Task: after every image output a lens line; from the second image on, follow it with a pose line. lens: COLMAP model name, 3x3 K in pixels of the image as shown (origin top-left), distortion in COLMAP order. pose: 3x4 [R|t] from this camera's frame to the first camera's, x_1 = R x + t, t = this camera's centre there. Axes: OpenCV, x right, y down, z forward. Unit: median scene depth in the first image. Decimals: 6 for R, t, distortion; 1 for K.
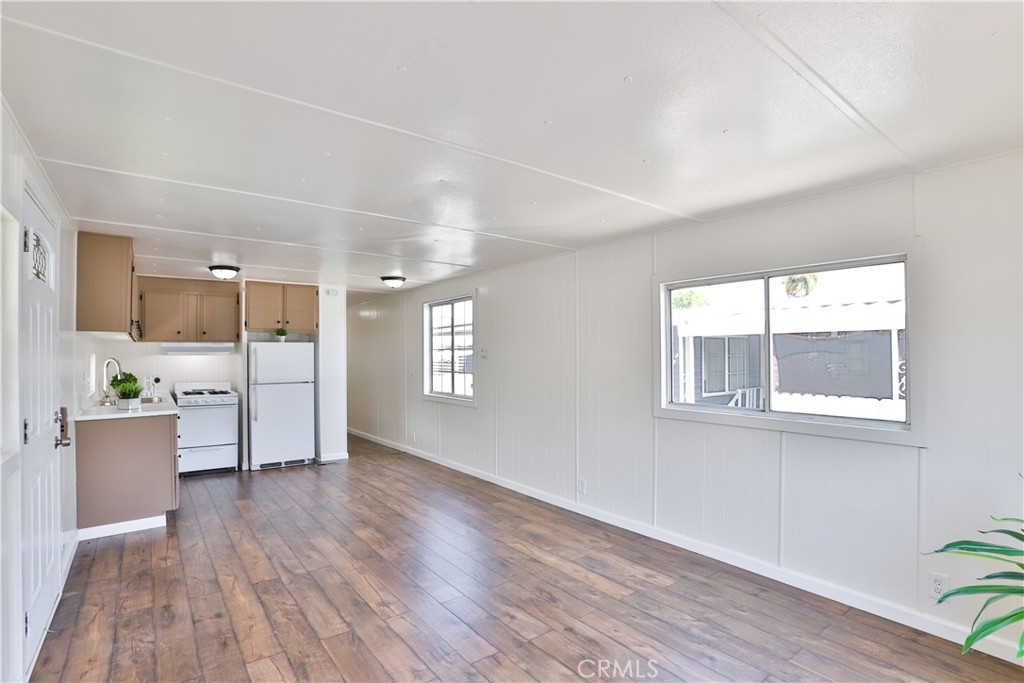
lens RADIAL K [[495.0, 0, 510.0], [0, 495.0, 349.1], [0, 0, 1]] dist [-0.095746, 0.048287]
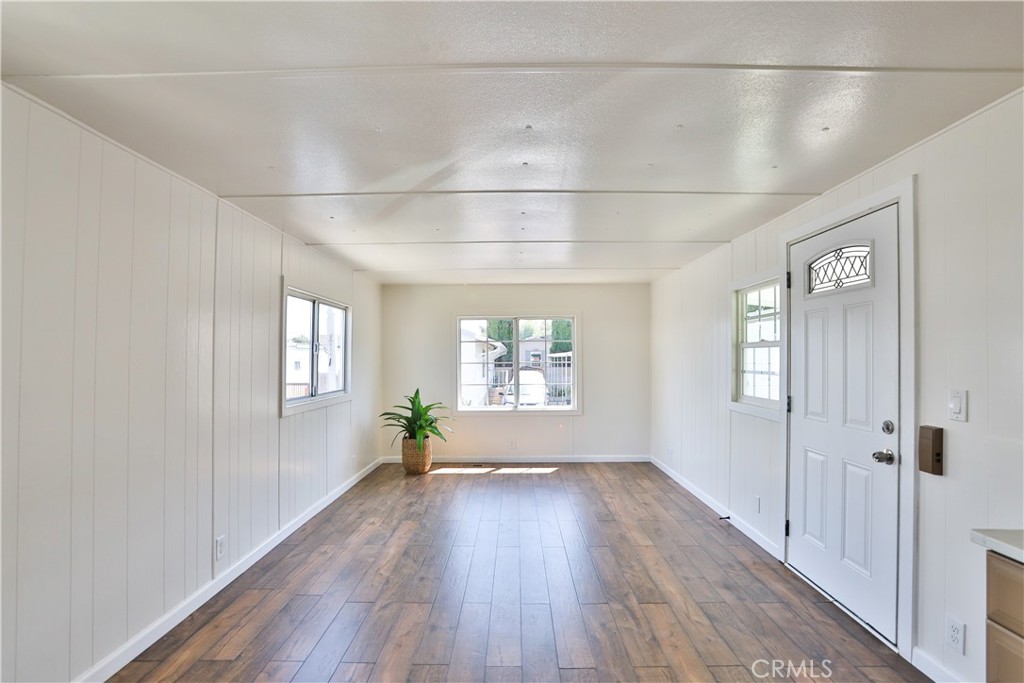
lens RADIAL K [[502.5, 0, 514.3], [0, 502.5, 350.3], [0, 0, 1]] dist [-0.090506, 0.051977]
pose [[-0.795867, 0.010629, 0.605378, -0.483281], [-0.005503, 0.999678, -0.024787, 0.016046], [-0.605446, -0.023058, -0.795552, 1.061734]]
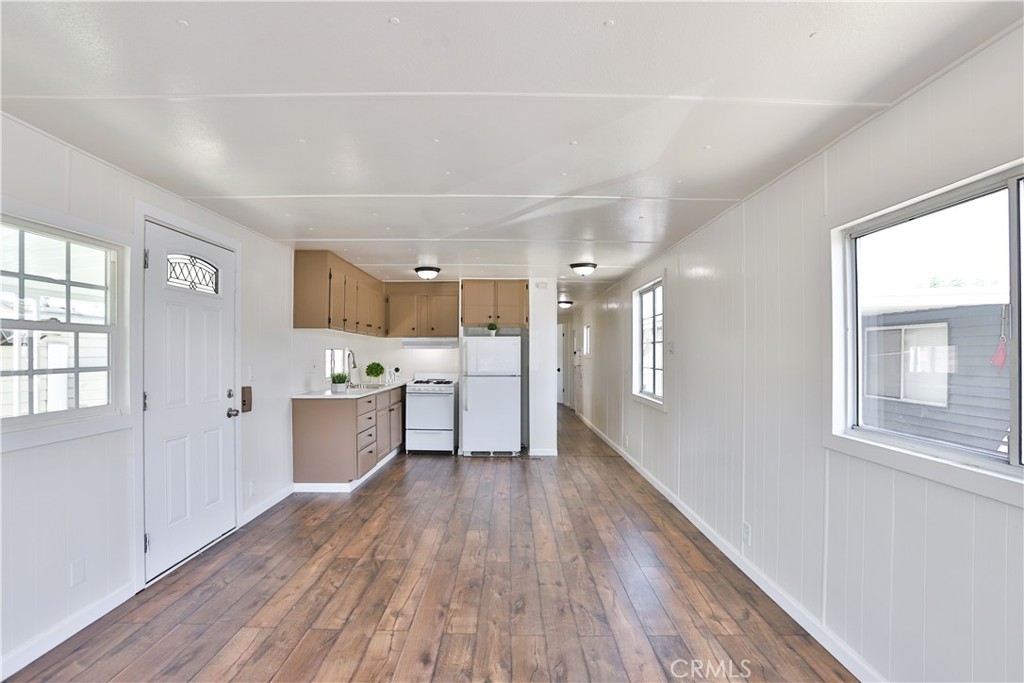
lens RADIAL K [[502.5, 0, 514.3], [0, 502.5, 350.3], [0, 0, 1]] dist [-0.090506, 0.051977]
pose [[0.801143, 0.004069, -0.598459, 0.244607], [0.001664, 0.999958, 0.009027, 0.006778], [0.598470, -0.008228, 0.801103, 0.193714]]
